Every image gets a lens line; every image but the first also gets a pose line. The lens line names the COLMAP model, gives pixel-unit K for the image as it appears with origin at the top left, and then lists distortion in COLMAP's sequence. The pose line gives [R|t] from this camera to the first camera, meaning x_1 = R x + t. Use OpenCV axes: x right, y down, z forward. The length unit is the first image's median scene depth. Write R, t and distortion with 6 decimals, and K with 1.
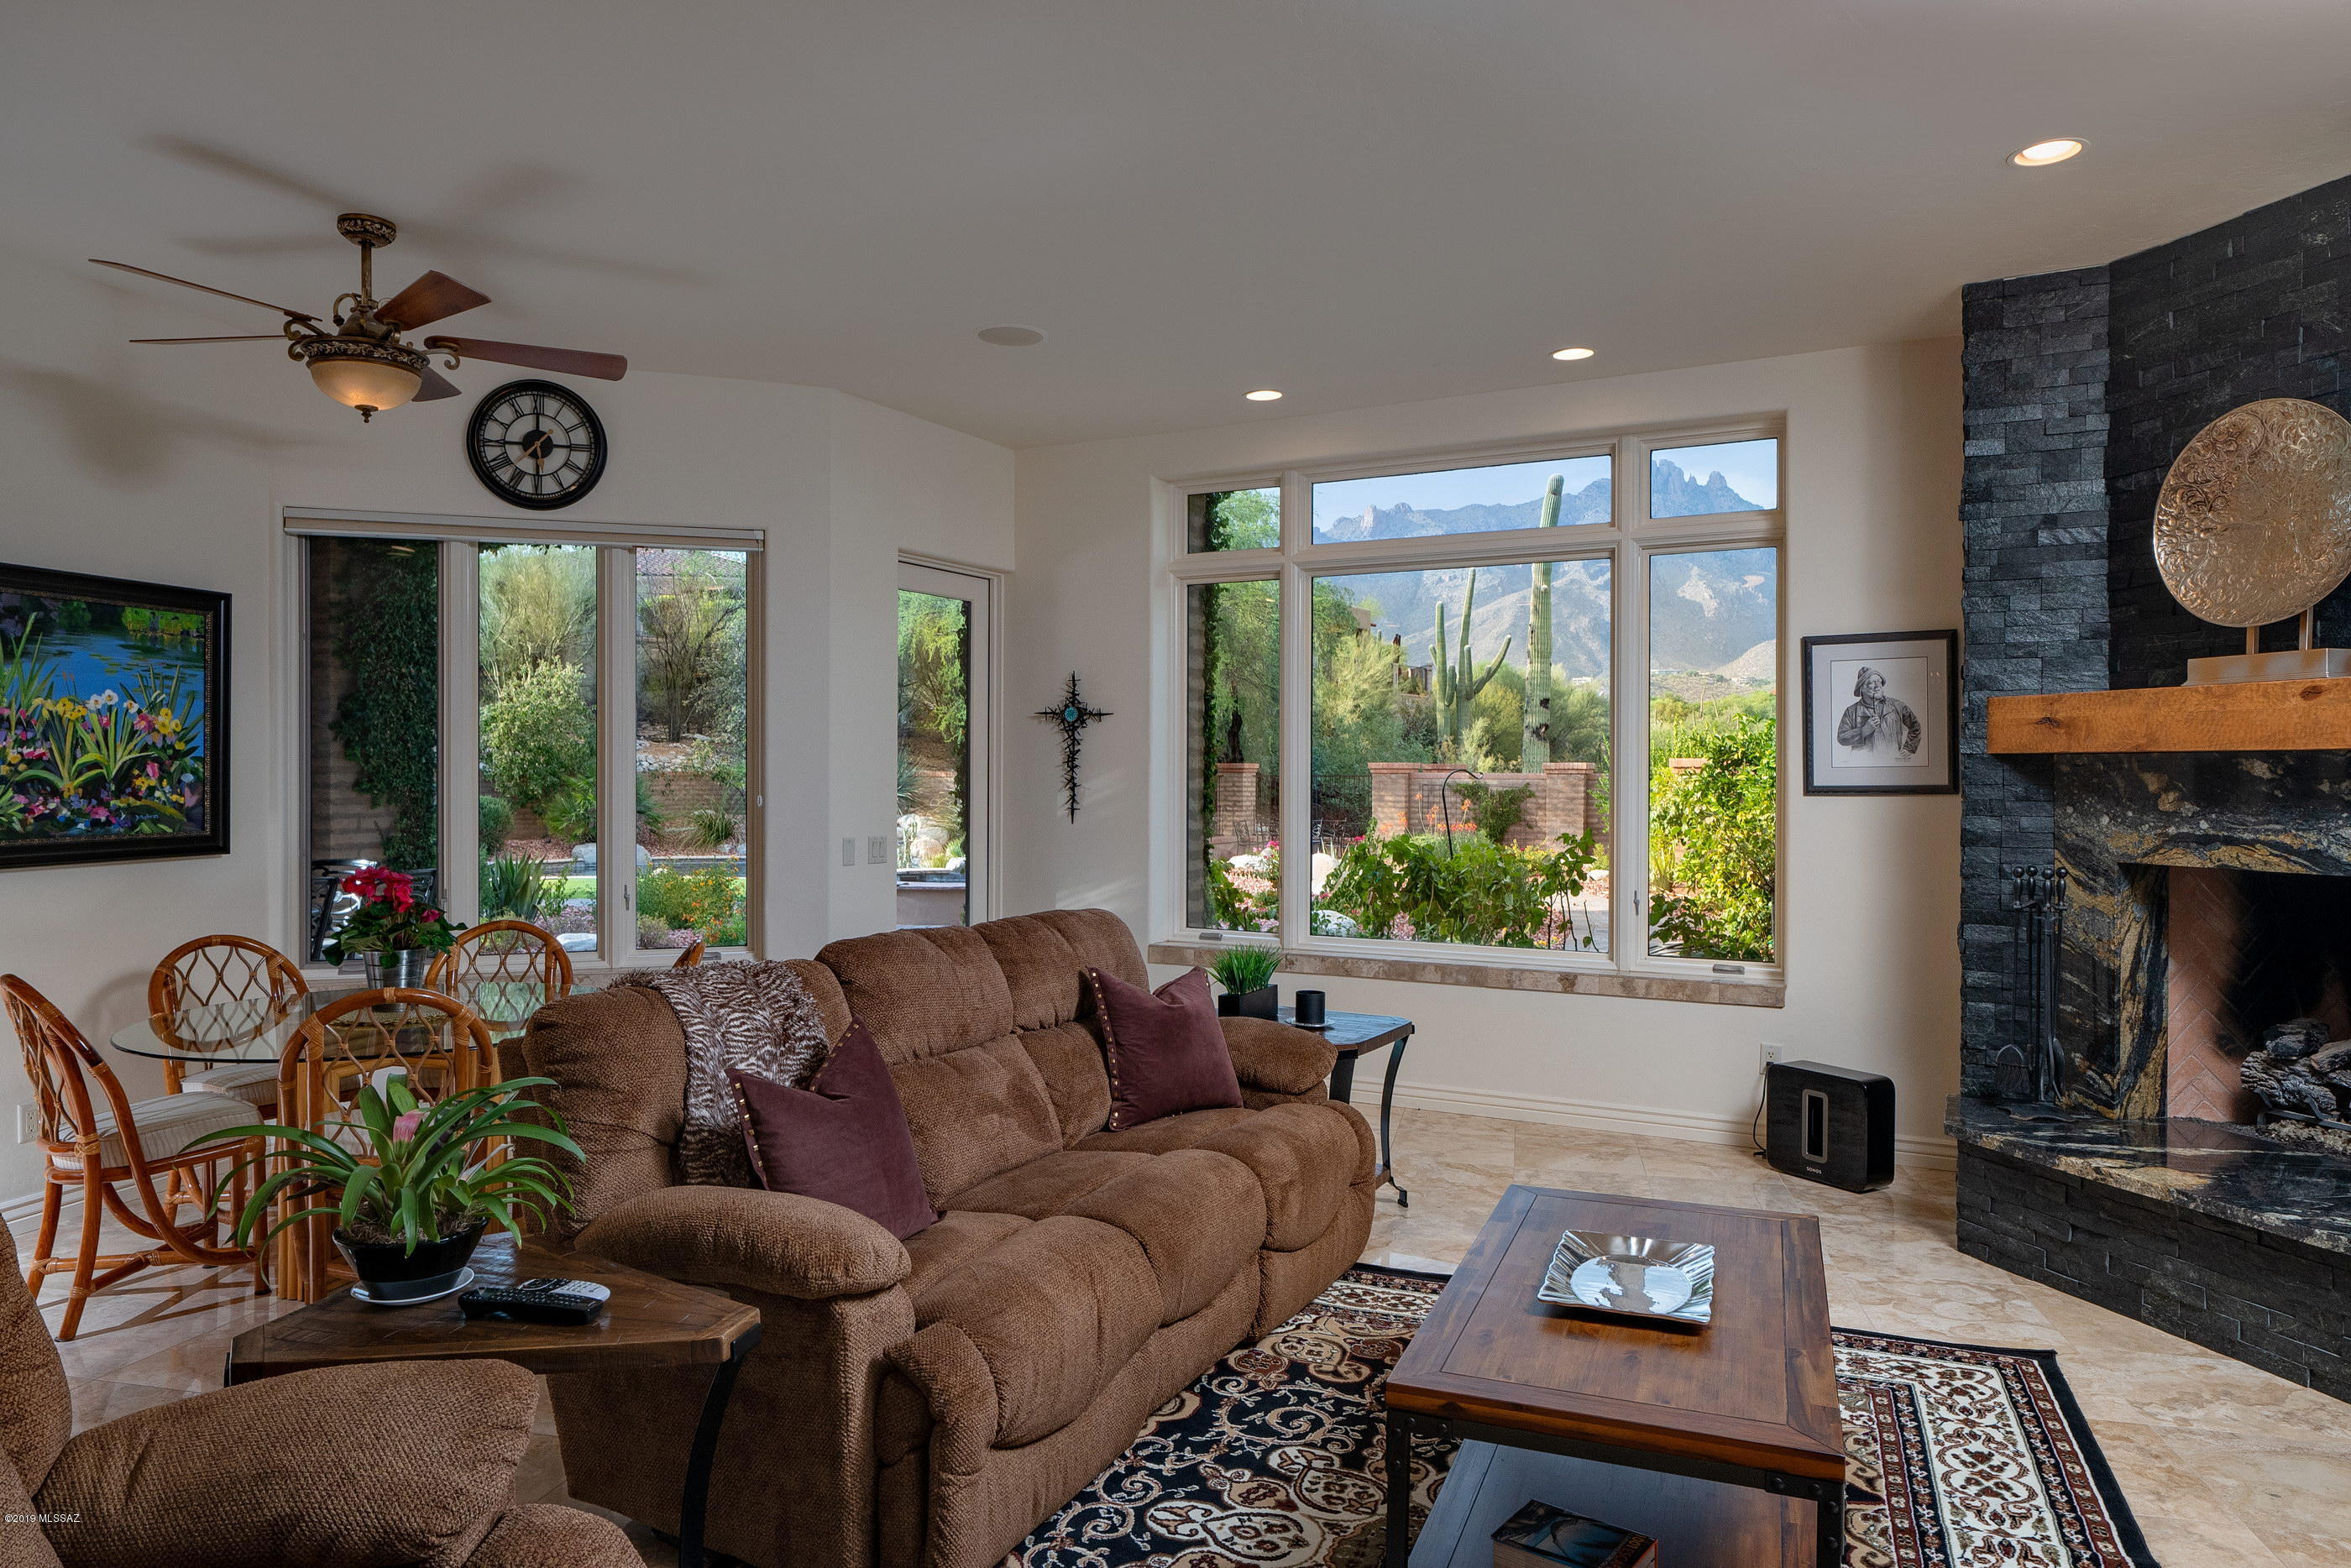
lens RADIAL K [[1394.8, 0, 1175.5], [0, 1394.8, 784.0], [0, 0, 1]] dist [0.000312, -0.000060]
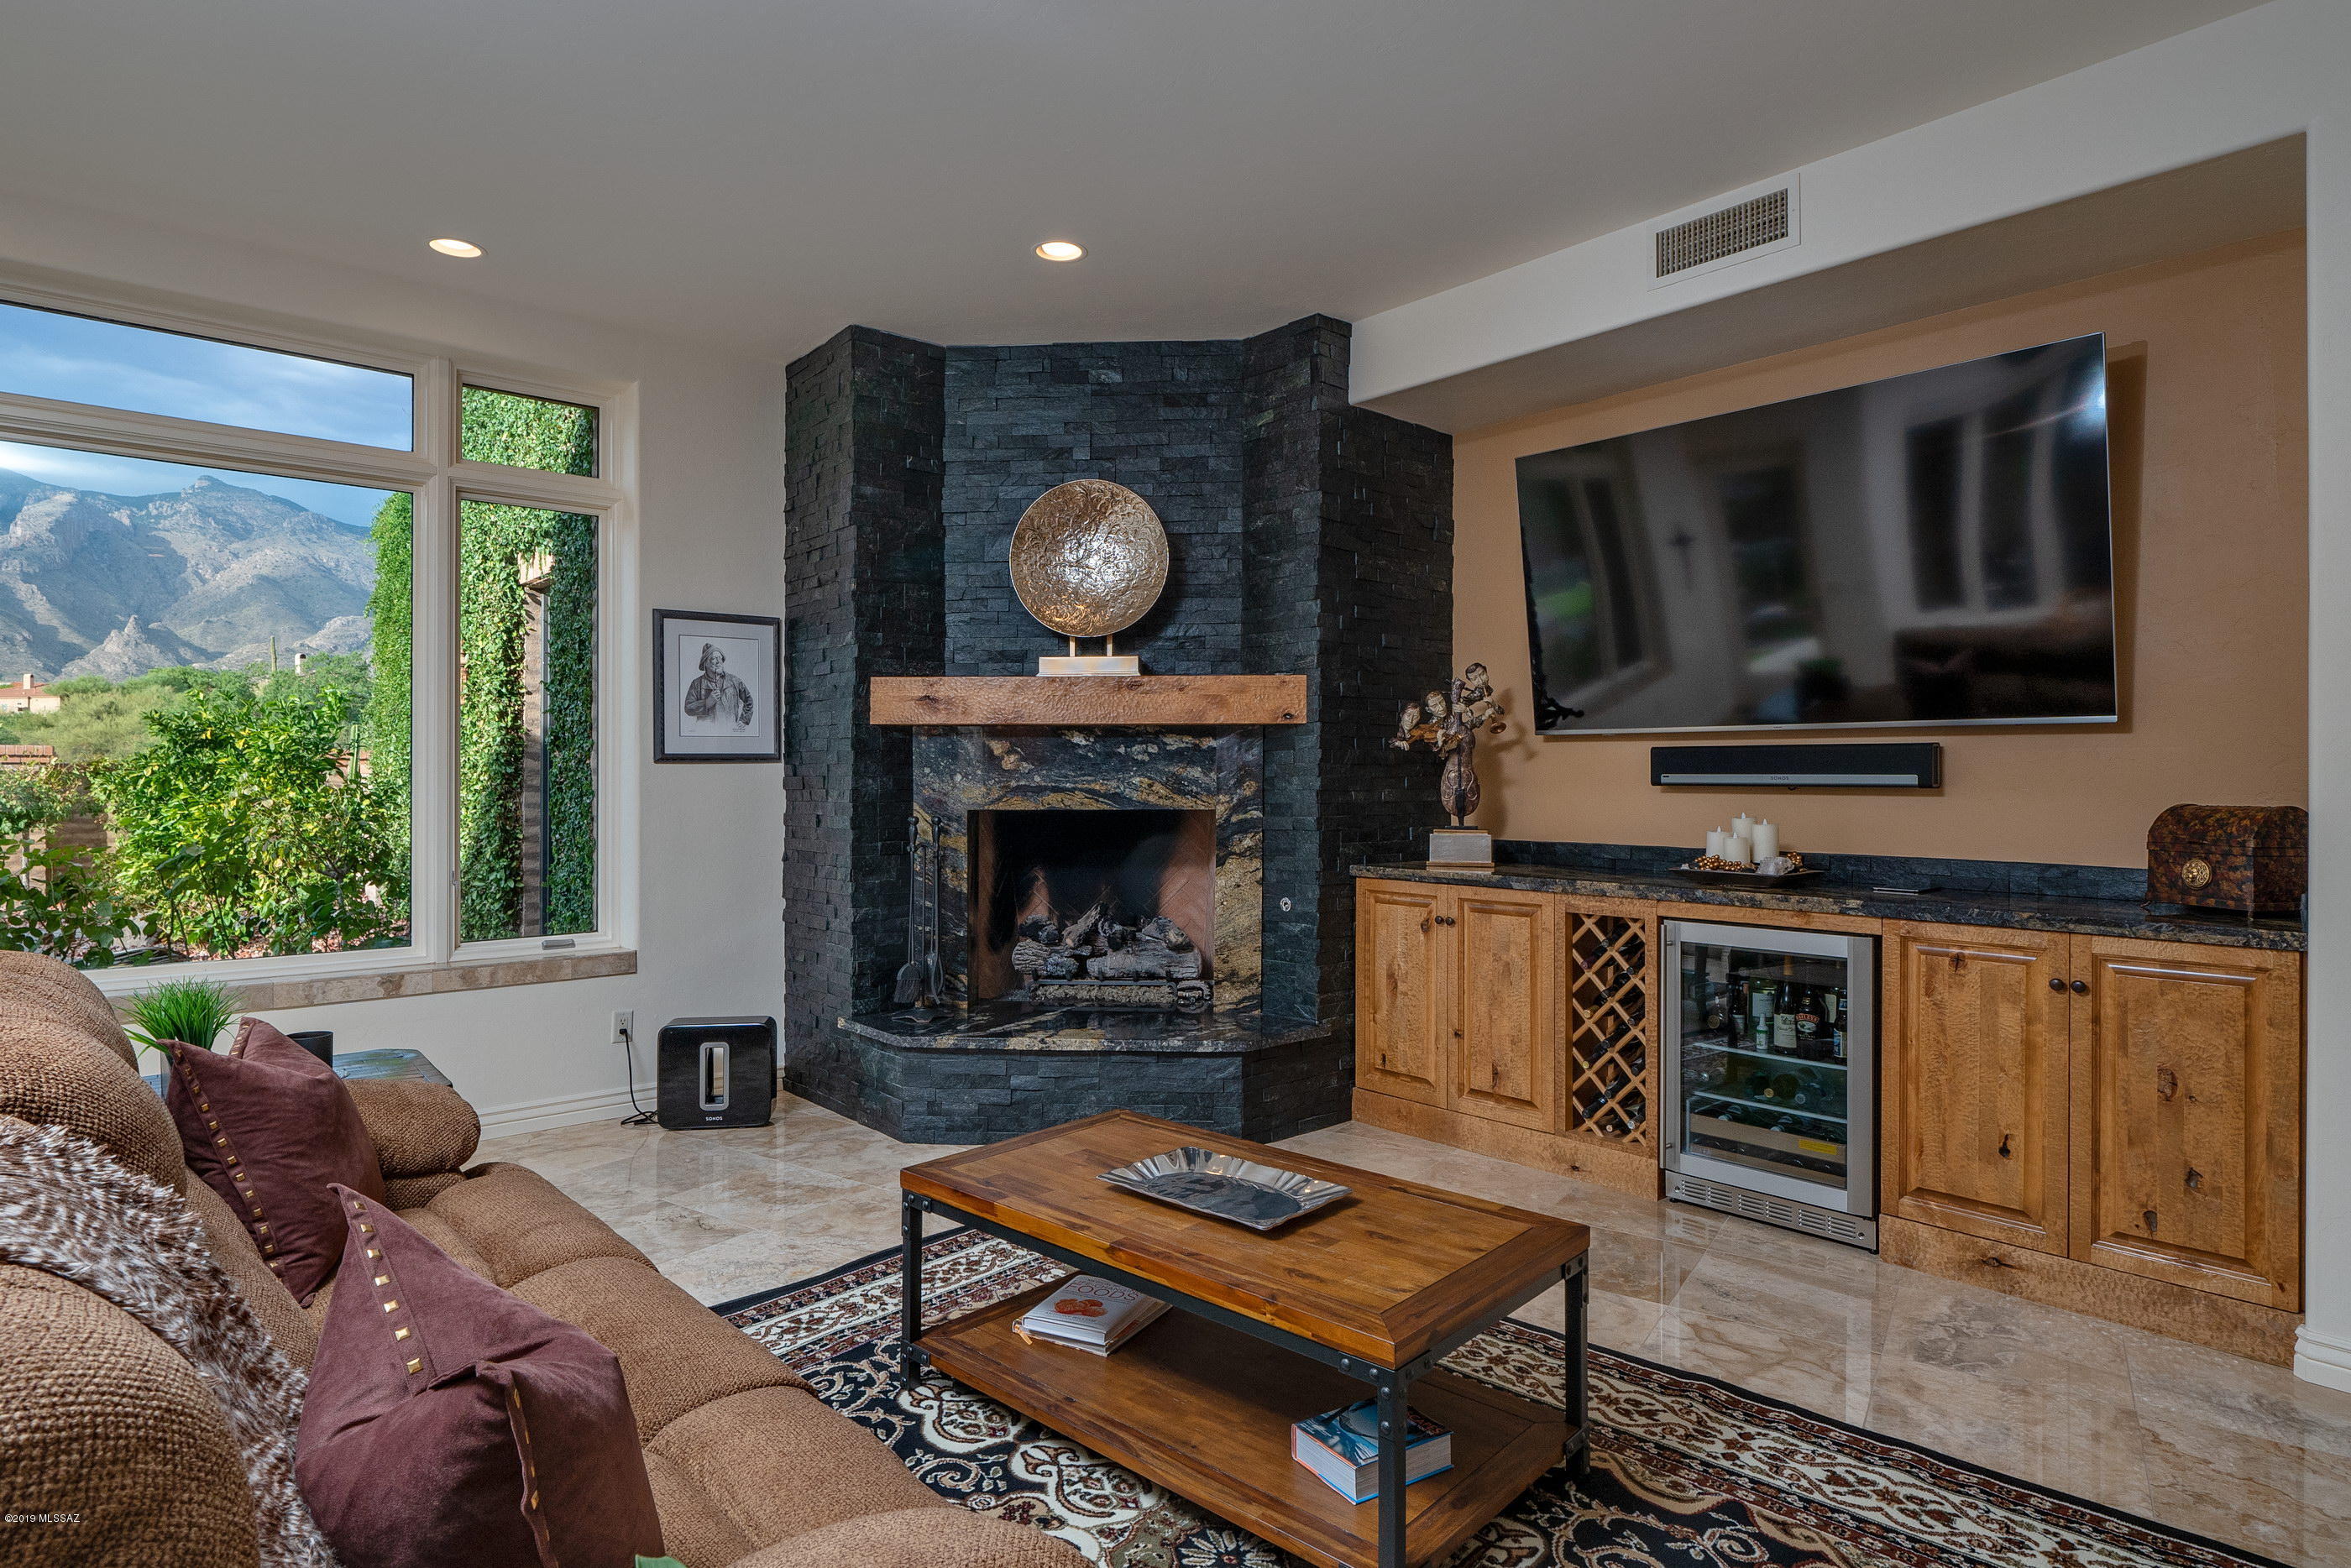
lens RADIAL K [[1226.6, 0, 1167.5], [0, 1226.6, 771.1], [0, 0, 1]] dist [-0.001710, -0.000116]
pose [[0.384221, 0.000051, 0.923241, -0.279020], [0.005567, 0.999982, -0.002372, 0.021618], [-0.923224, 0.006051, 0.384214, 0.352094]]
